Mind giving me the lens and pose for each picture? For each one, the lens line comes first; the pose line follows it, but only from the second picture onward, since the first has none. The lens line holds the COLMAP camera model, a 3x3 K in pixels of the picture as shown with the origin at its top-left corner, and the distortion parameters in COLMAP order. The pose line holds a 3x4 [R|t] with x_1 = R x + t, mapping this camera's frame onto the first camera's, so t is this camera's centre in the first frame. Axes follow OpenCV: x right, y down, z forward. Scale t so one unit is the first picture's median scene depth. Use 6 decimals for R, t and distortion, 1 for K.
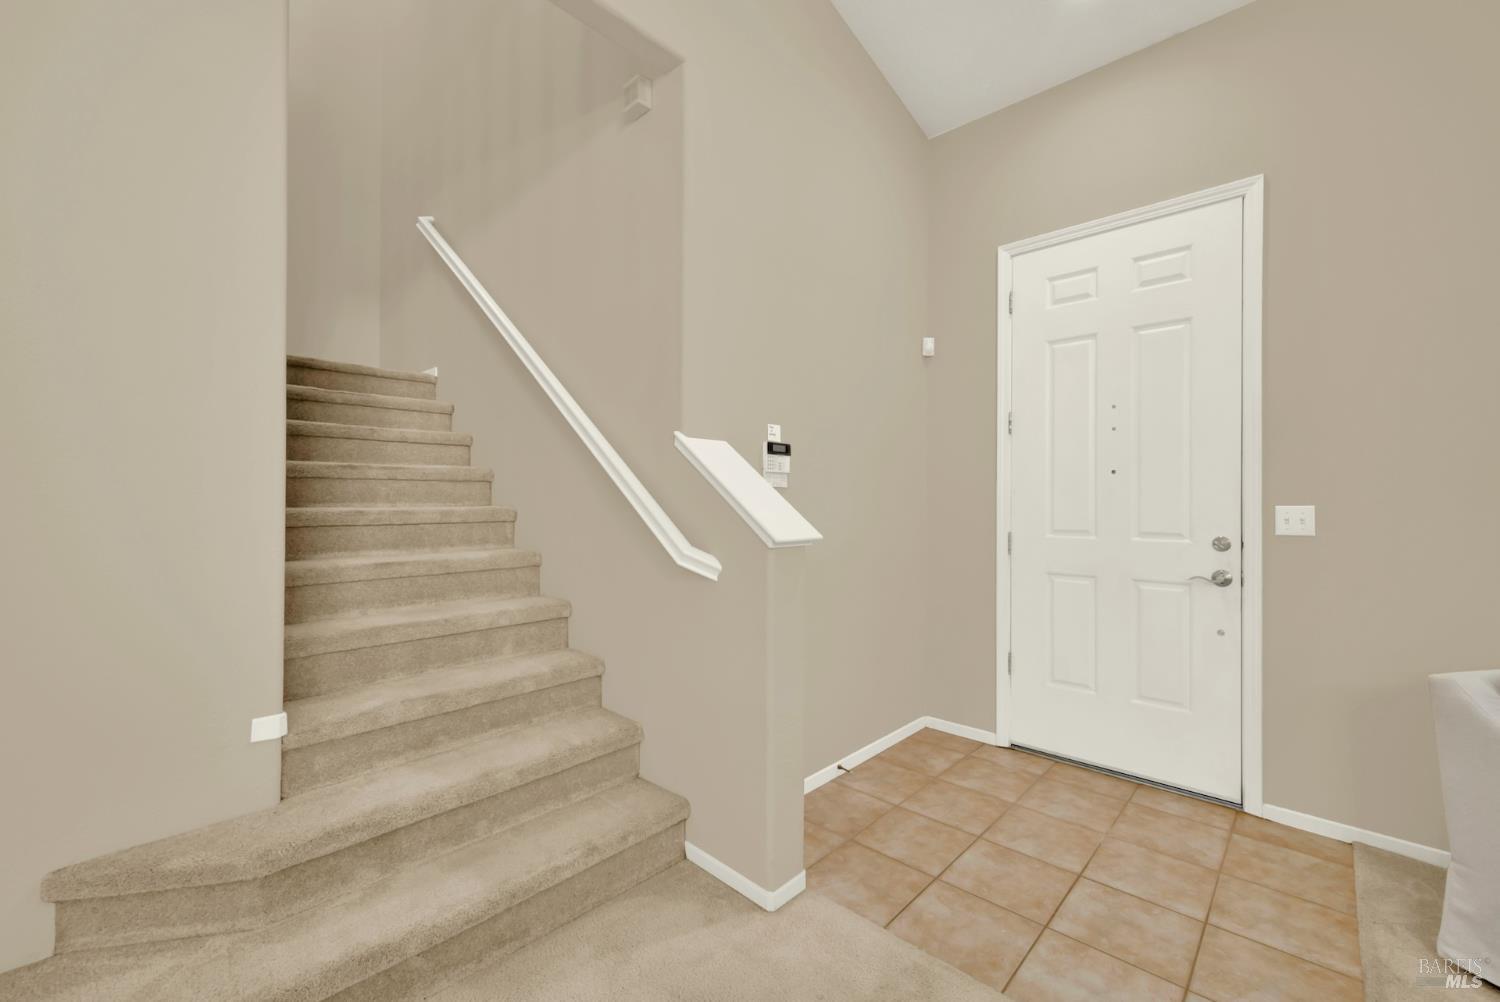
lens RADIAL K [[610.3, 0, 758.7], [0, 610.3, 500.3], [0, 0, 1]] dist [0.001921, -0.003495]
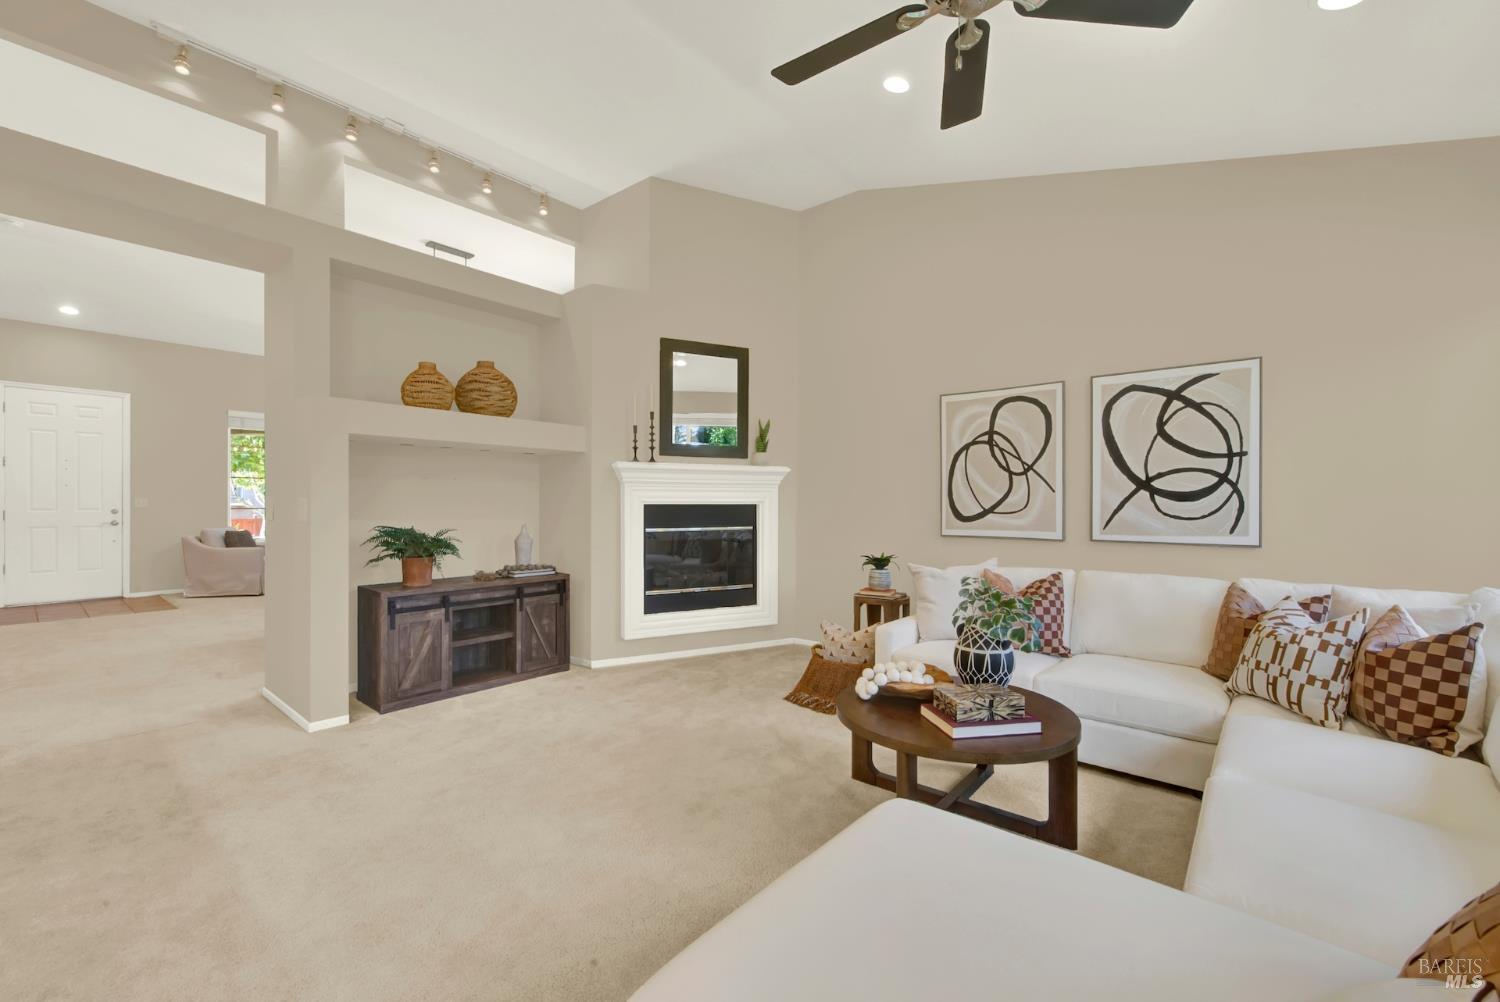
lens RADIAL K [[610.3, 0, 749.7], [0, 610.3, 504.9], [0, 0, 1]] dist [0.001921, -0.003495]
pose [[-0.023407, -0.002666, 0.999722, -2.485407], [0.001134, 0.999996, 0.002693, 0.038113], [-0.999725, 0.001197, -0.023404, -2.207359]]
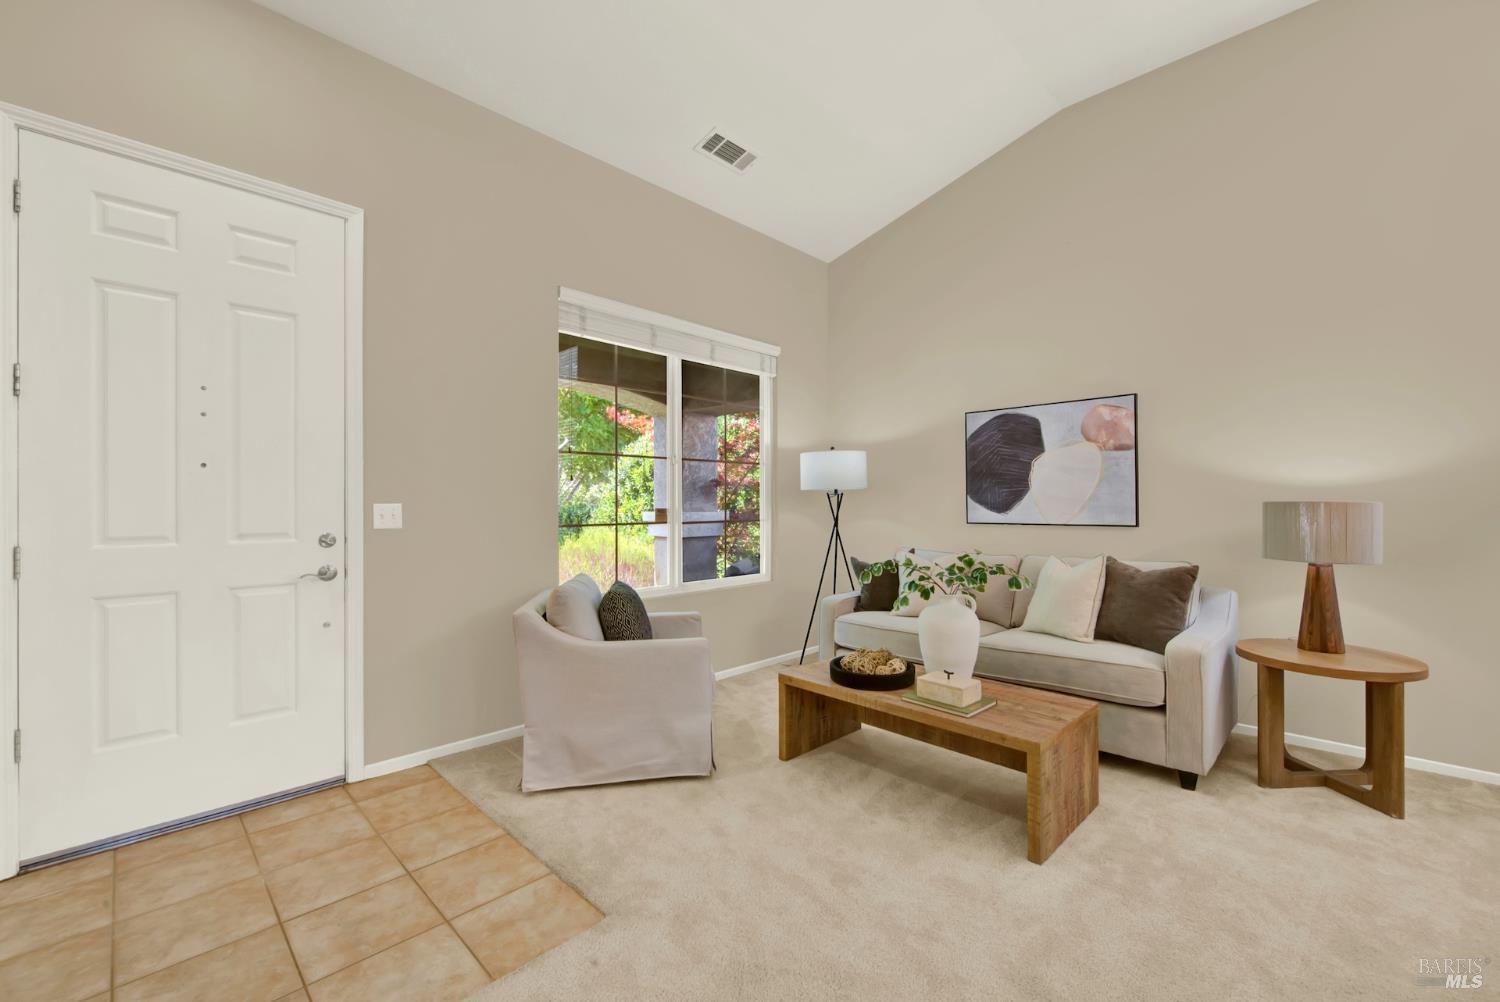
lens RADIAL K [[610.3, 0, 746.2], [0, 610.3, 504.2], [0, 0, 1]] dist [0.001921, -0.003495]
pose [[0.033820, -0.006470, 0.999407, -0.289556], [-0.002696, 0.999975, 0.006565, 0.000331], [-0.999424, -0.002917, 0.033801, 0.263622]]
